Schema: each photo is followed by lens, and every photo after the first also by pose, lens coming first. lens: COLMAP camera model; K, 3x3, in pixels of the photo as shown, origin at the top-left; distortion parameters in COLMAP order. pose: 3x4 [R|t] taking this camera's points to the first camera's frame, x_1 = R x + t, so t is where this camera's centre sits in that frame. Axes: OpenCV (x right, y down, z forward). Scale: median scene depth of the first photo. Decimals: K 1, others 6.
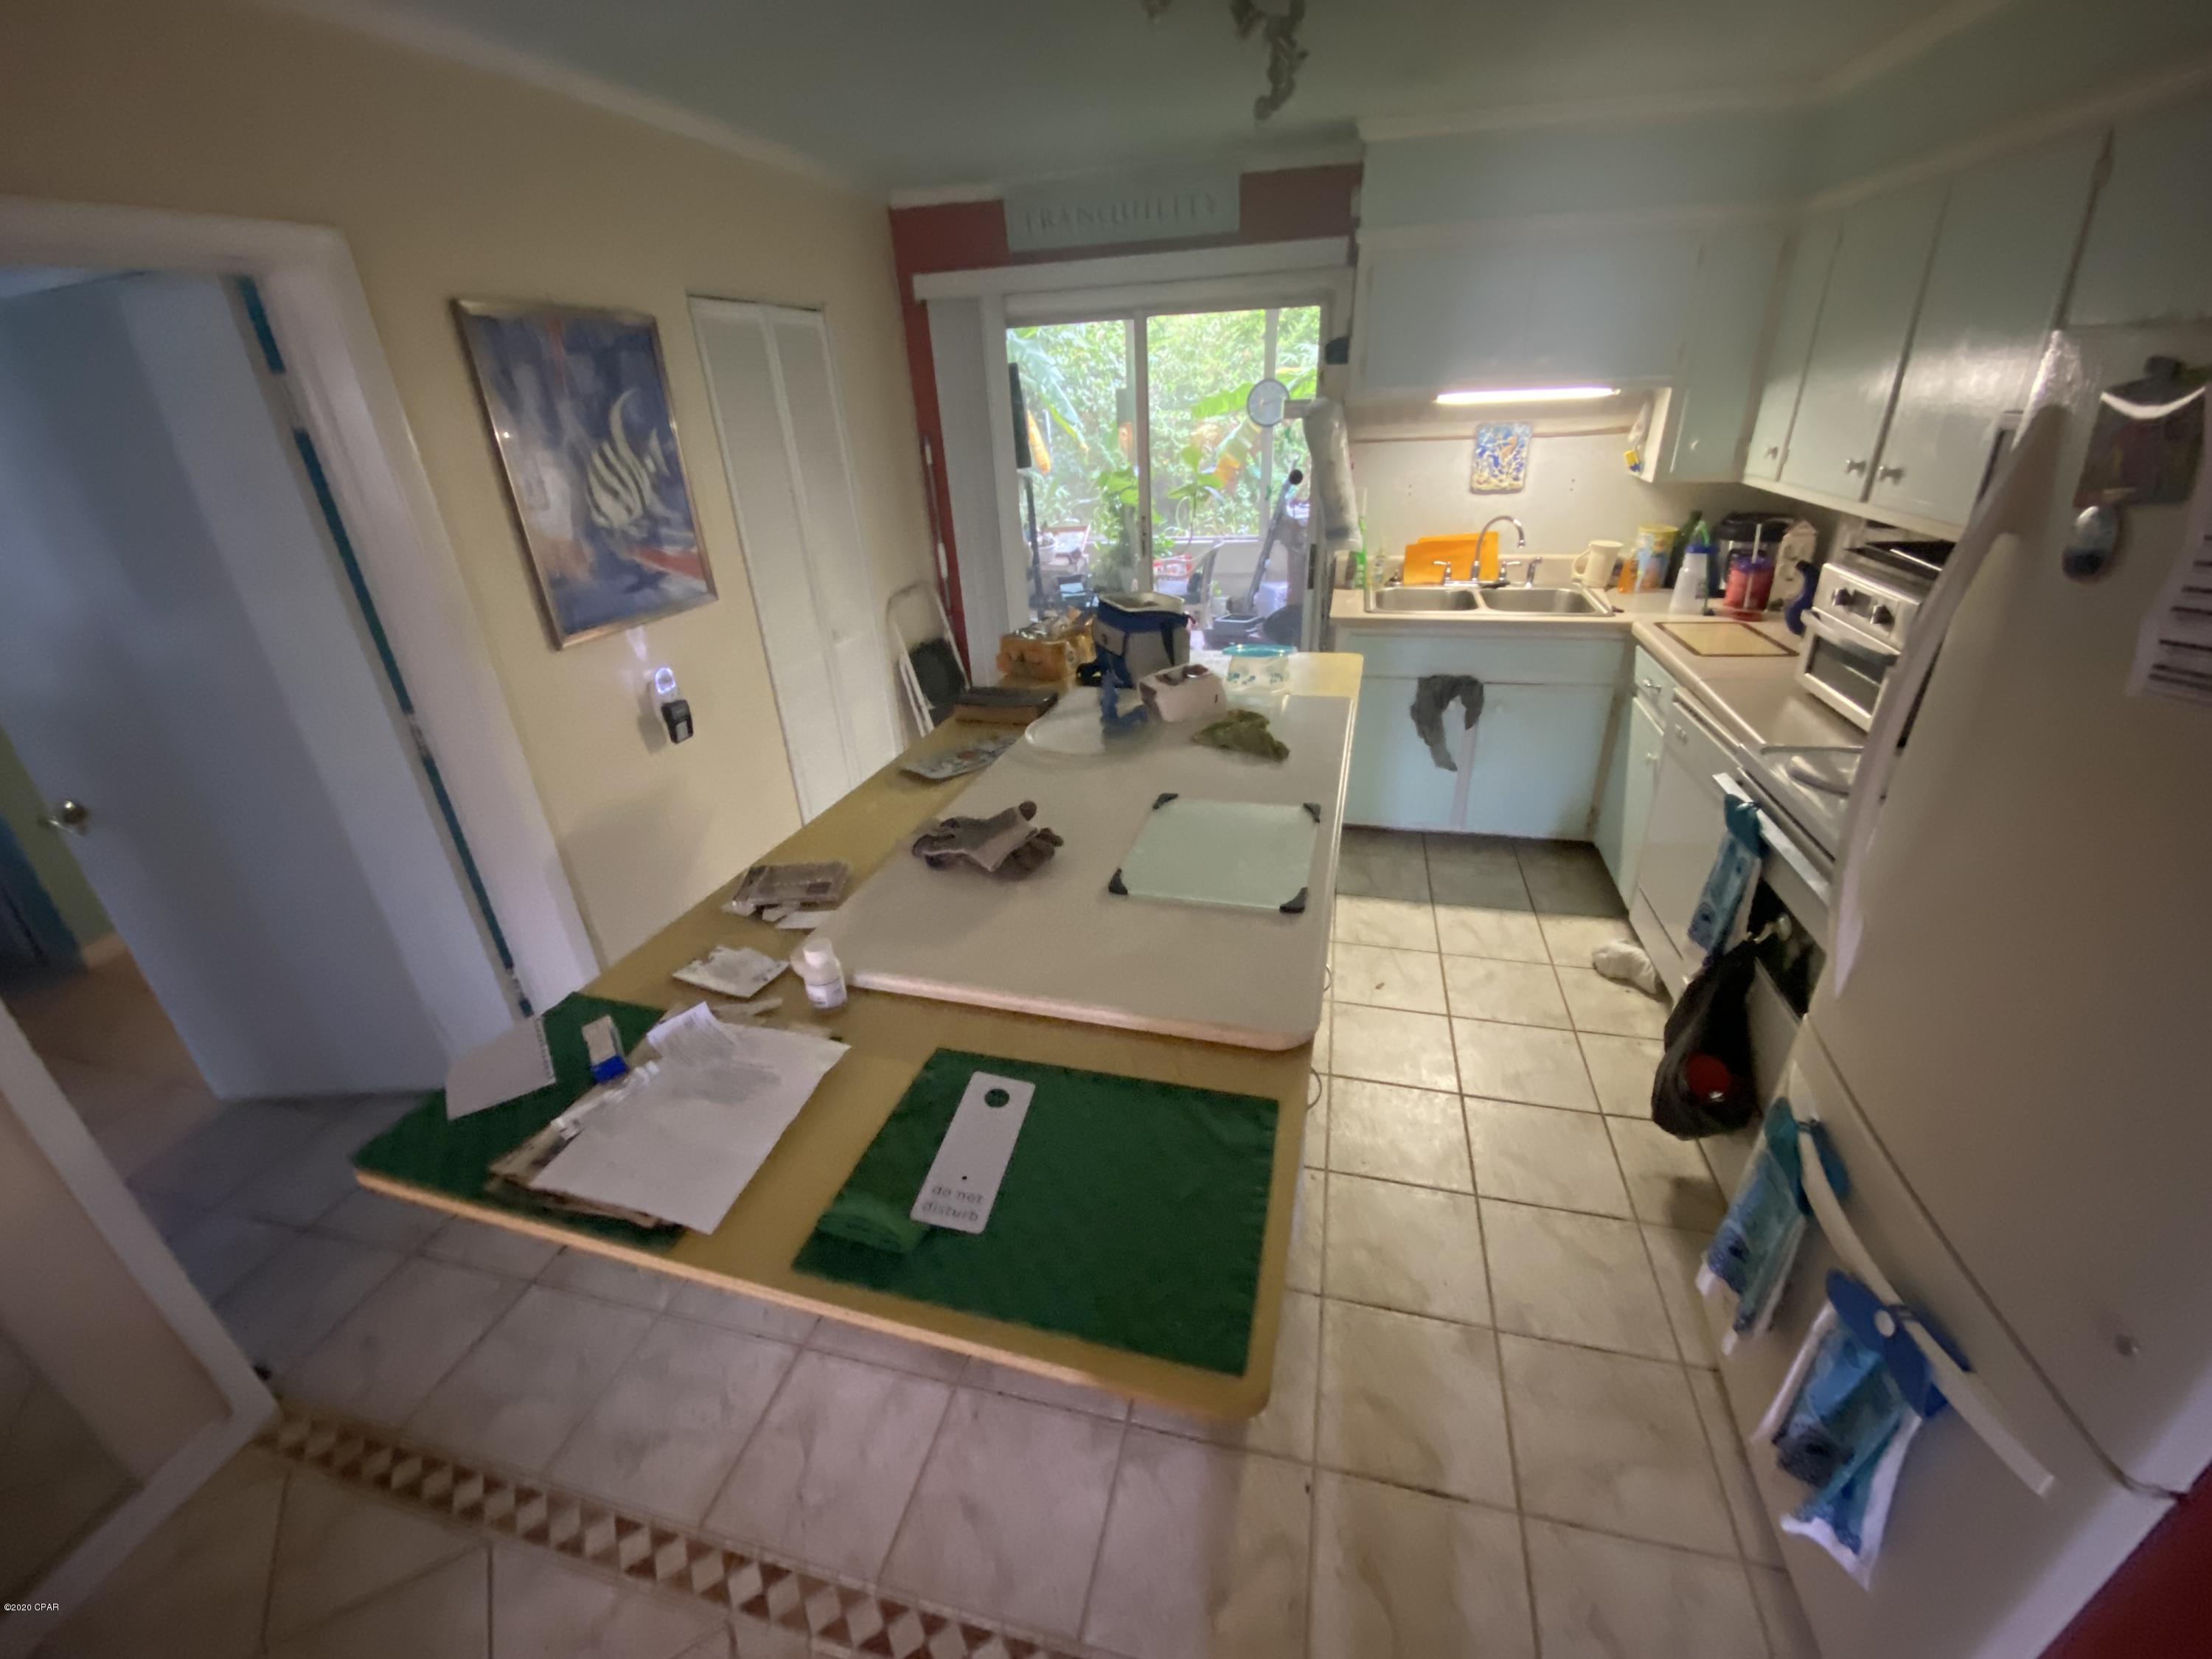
lens RADIAL K [[904.9, 0, 1106.0], [0, 904.9, 829.5], [0, 0, 1]] dist [-0.003839, -0.000591]
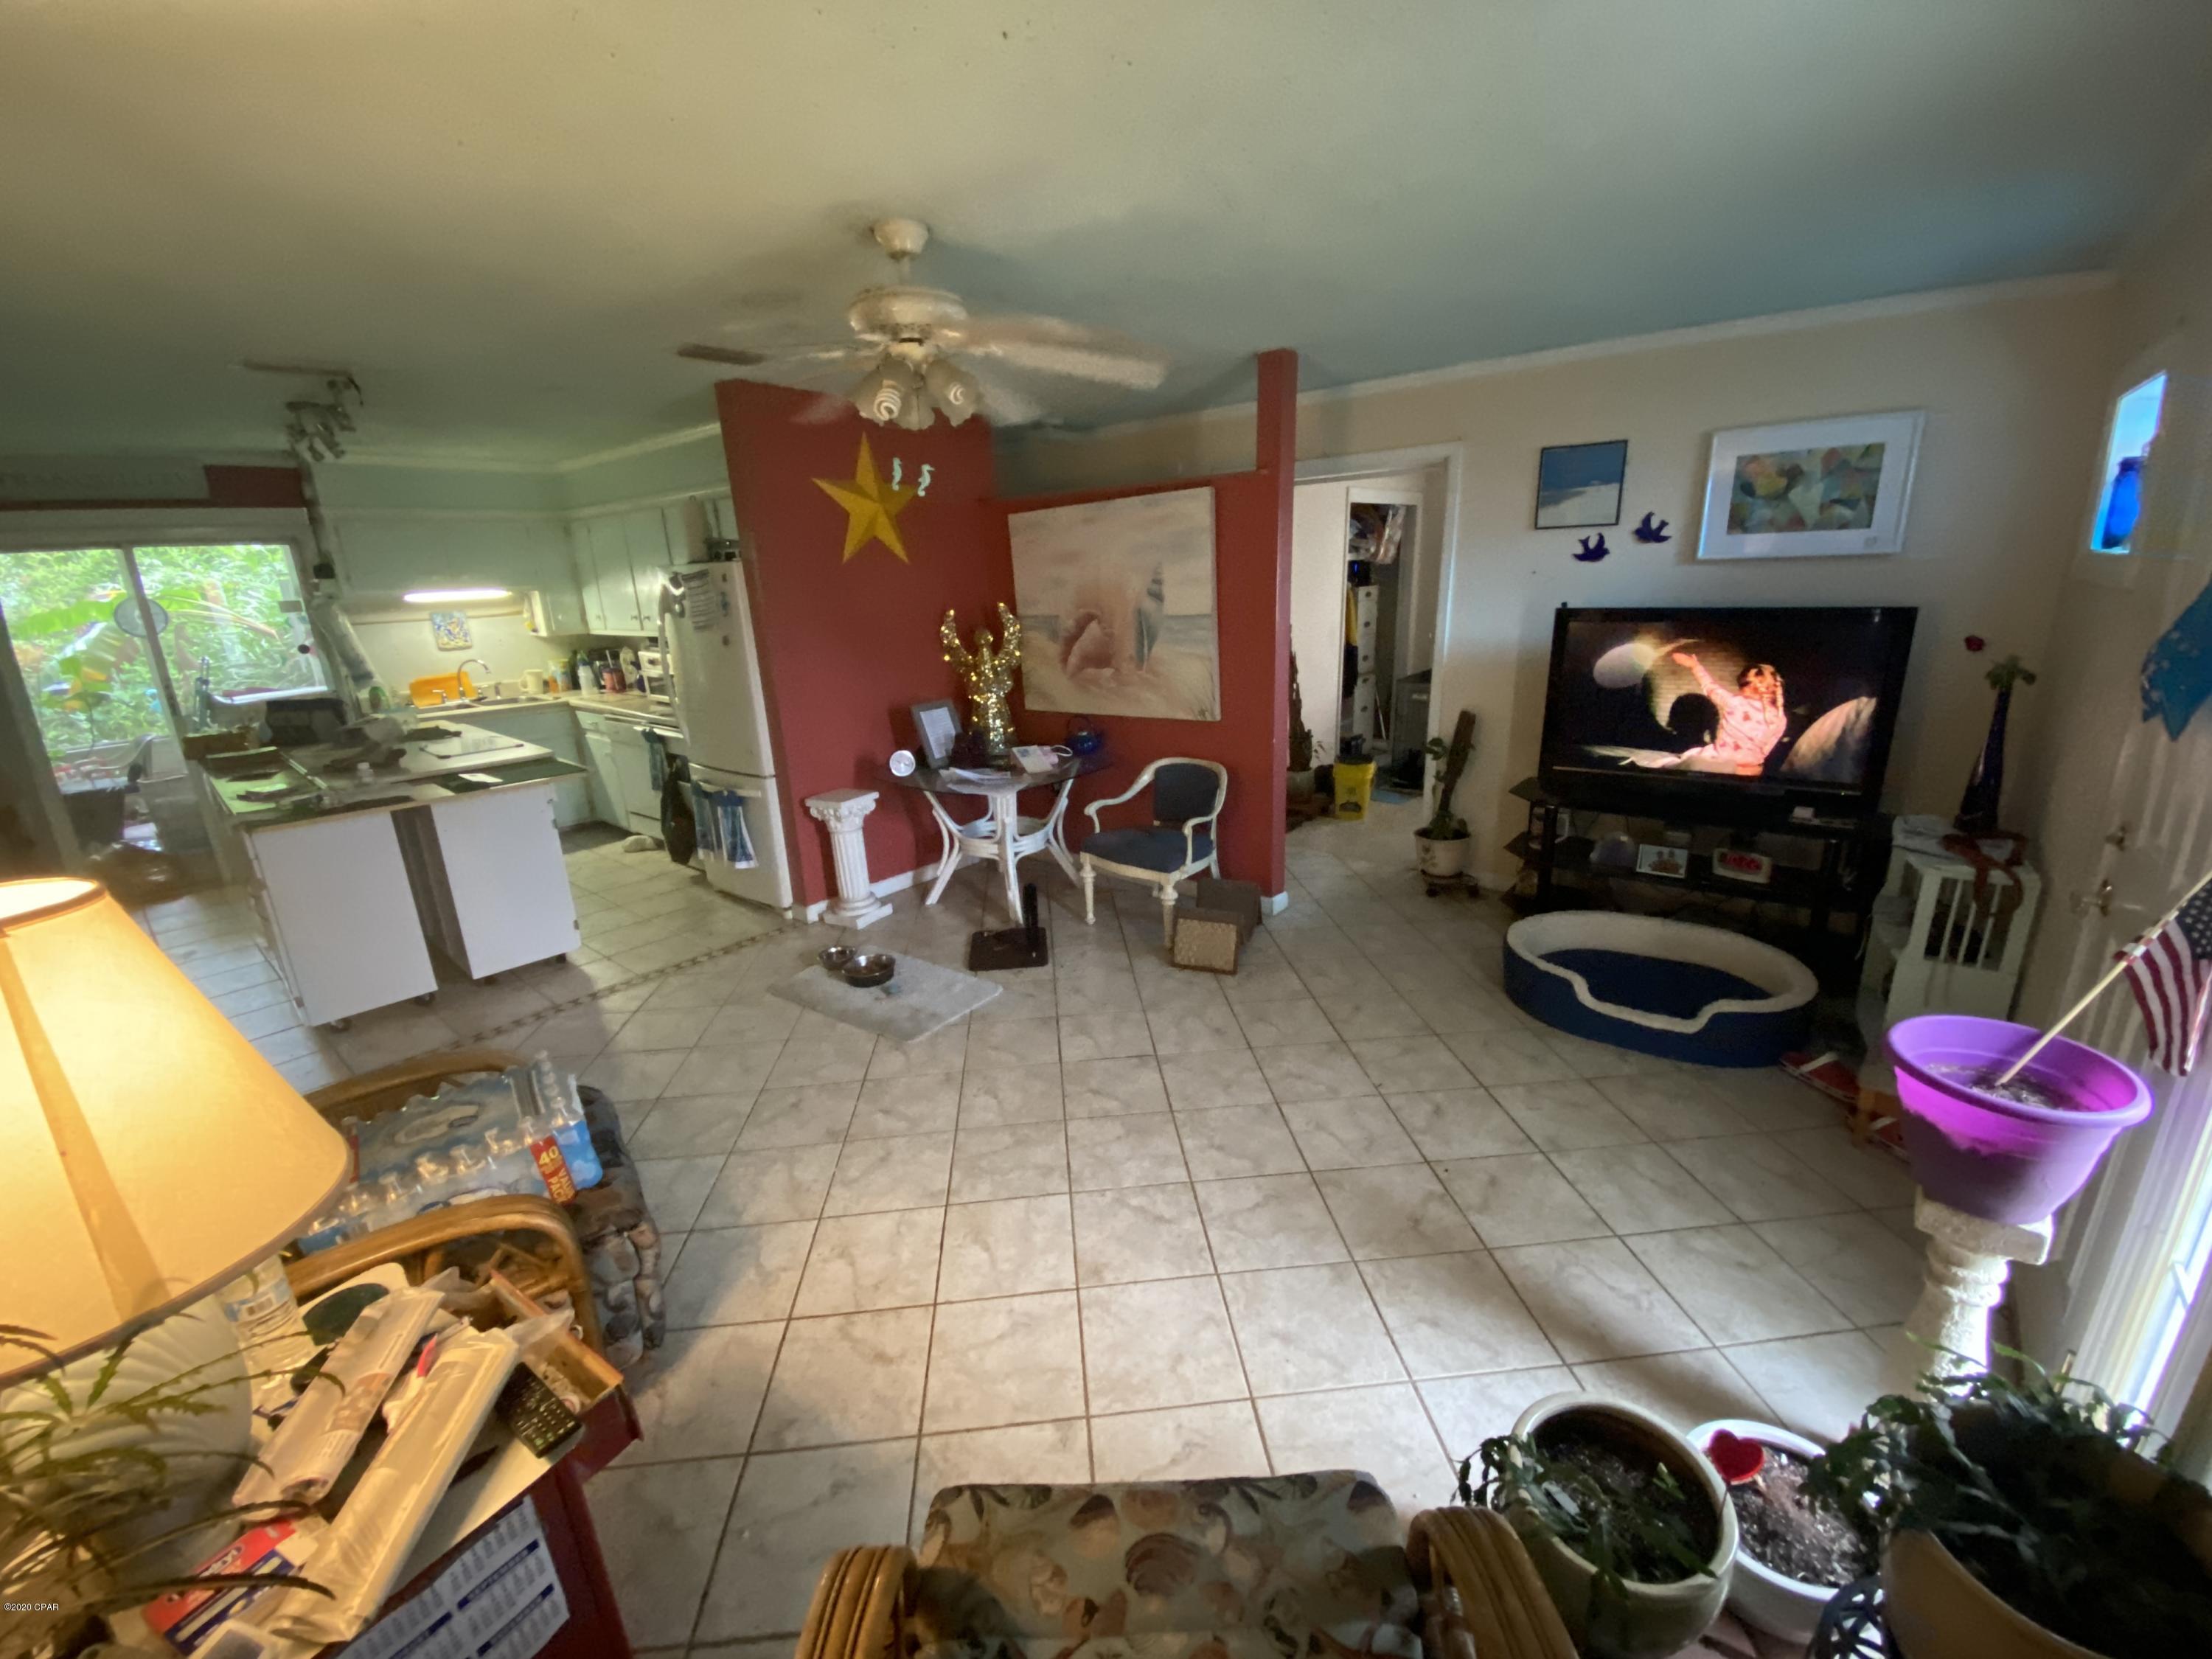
lens RADIAL K [[900.0, 0, 1106.0], [0, 900.0, 829.5], [0, 0, 1]] dist [0.021913, -0.022060]
pose [[0.437824, -0.223101, 0.870940, -0.657440], [0.417772, 0.908269, 0.022648, 0.452589], [-0.796101, 0.353939, 0.490867, -0.769888]]
